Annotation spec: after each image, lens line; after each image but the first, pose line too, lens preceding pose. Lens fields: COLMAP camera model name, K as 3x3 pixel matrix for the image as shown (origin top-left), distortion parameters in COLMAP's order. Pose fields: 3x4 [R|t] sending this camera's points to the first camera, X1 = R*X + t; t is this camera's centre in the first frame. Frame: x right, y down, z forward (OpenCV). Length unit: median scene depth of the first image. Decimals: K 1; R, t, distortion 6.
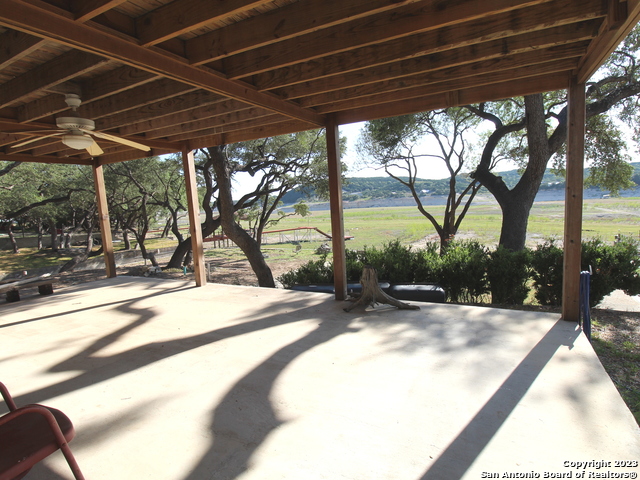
lens RADIAL K [[343.1, 0, 320.0], [0, 343.1, 240.0], [0, 0, 1]] dist [0.034925, -0.033901]
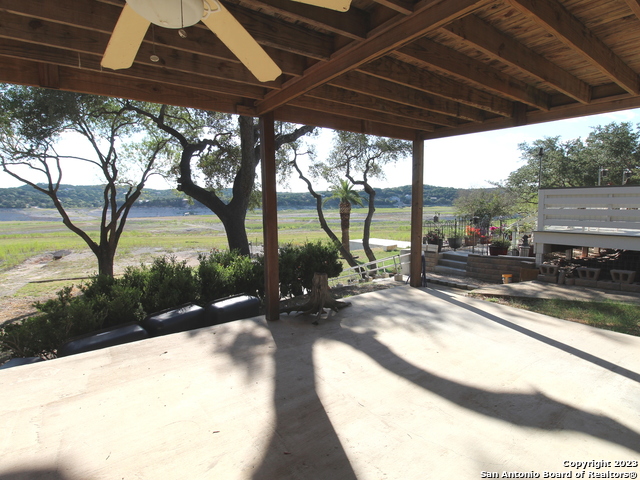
lens RADIAL K [[343.1, 0, 320.0], [0, 343.1, 240.0], [0, 0, 1]] dist [0.034925, -0.033901]
pose [[0.456778, -0.046176, 0.888382, -0.350578], [0.087890, 0.996108, 0.006586, -0.013094], [-0.885229, 0.075071, 0.459059, 0.264261]]
